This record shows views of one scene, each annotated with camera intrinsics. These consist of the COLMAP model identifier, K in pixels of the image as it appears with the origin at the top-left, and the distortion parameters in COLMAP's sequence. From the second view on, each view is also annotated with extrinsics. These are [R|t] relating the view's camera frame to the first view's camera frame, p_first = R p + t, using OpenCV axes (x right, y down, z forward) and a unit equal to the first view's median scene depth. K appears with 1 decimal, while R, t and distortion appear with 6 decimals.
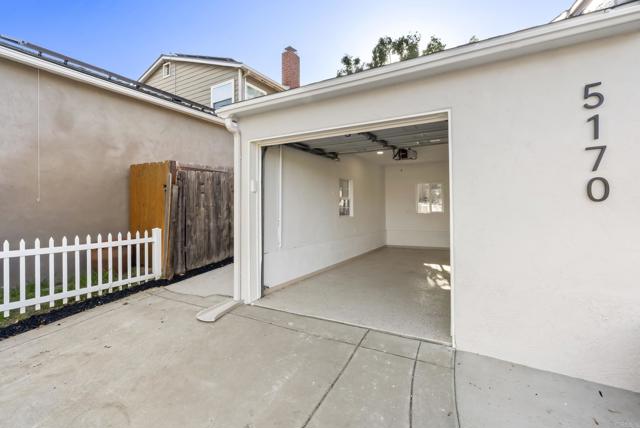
lens RADIAL K [[289.5, 0, 321.1], [0, 289.5, 211.9], [0, 0, 1]] dist [-0.002753, 0.001983]
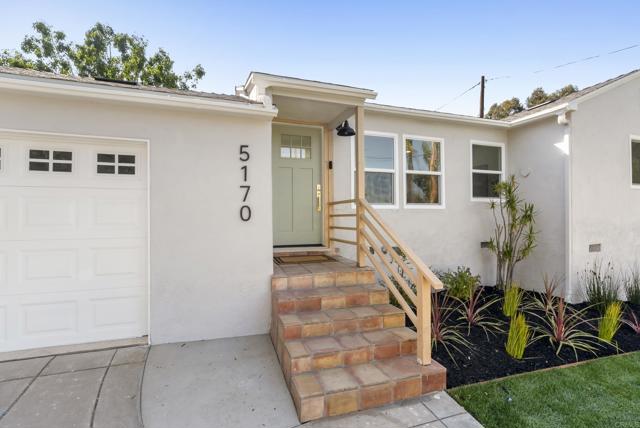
lens RADIAL K [[289.5, 0, 320.6], [0, 289.5, 217.2], [0, 0, 1]] dist [-0.002753, 0.001983]
pose [[0.666695, 0.005371, 0.745311, 0.042694], [0.004028, 0.999933, -0.010809, -0.030833], [-0.745319, 0.010208, 0.666629, -0.299074]]
